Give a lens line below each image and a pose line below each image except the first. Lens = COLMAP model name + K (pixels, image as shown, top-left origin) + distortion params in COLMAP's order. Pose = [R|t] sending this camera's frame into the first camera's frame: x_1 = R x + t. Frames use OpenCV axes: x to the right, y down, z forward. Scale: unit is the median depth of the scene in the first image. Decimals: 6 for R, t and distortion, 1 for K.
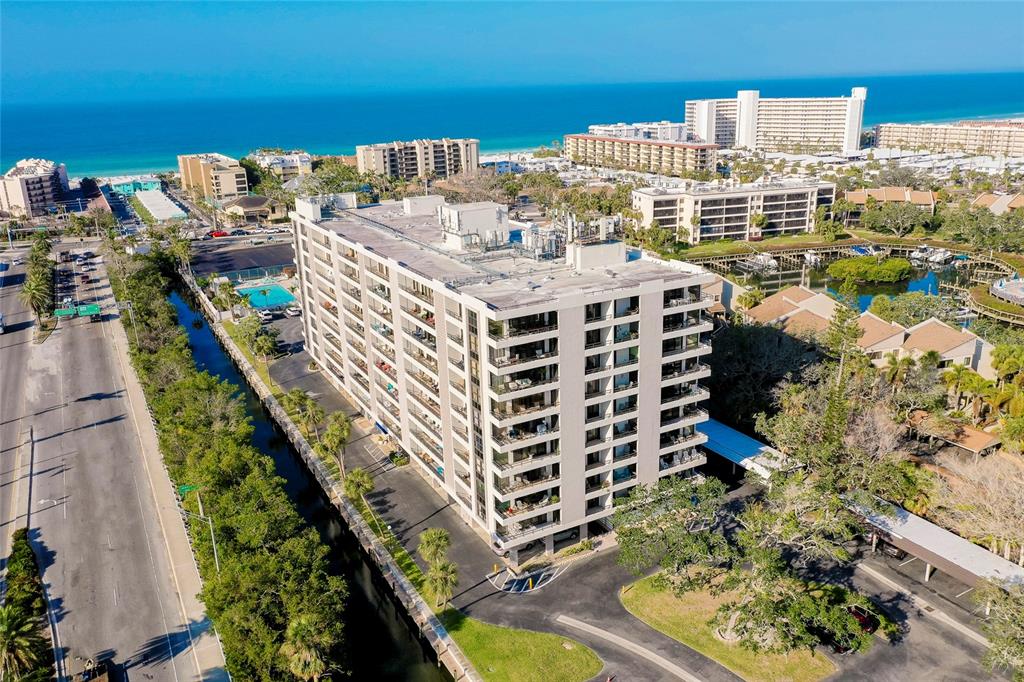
lens RADIAL K [[805.0, 0, 512.0], [0, 805.0, 341.0], [0, 0, 1]] dist [-0.003035, -0.001698]
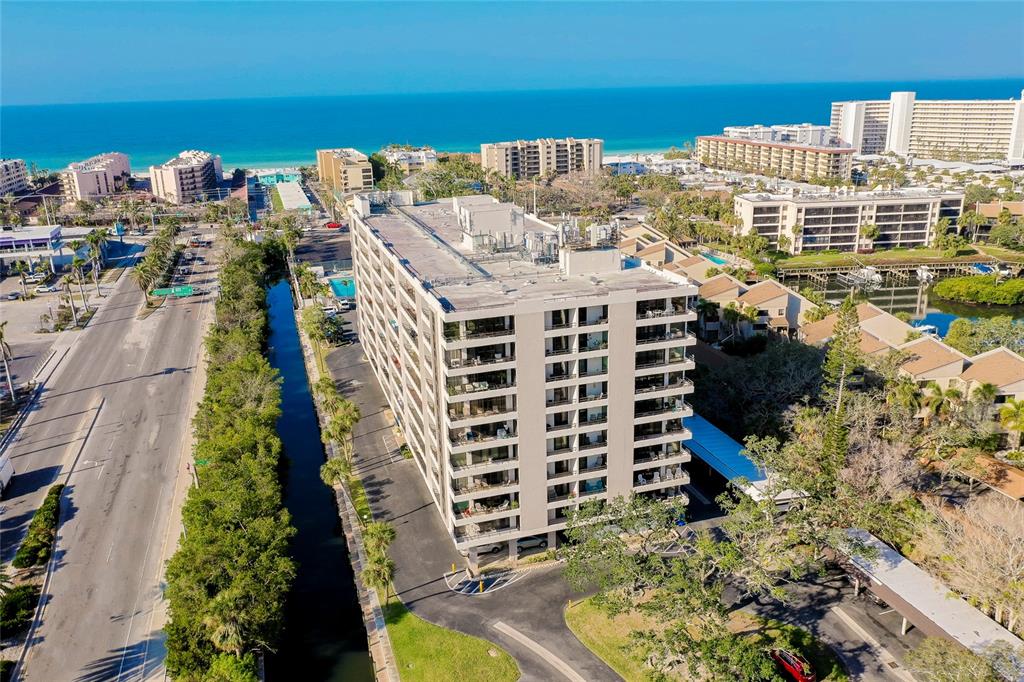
lens RADIAL K [[805.0, 0, 512.0], [0, 805.0, 341.0], [0, 0, 1]] dist [-0.003035, -0.001698]
pose [[0.981760, 0.061393, -0.179939, 0.156749], [-0.061188, 0.998104, 0.006692, -0.008383], [0.180009, 0.004441, 0.983655, 0.016511]]
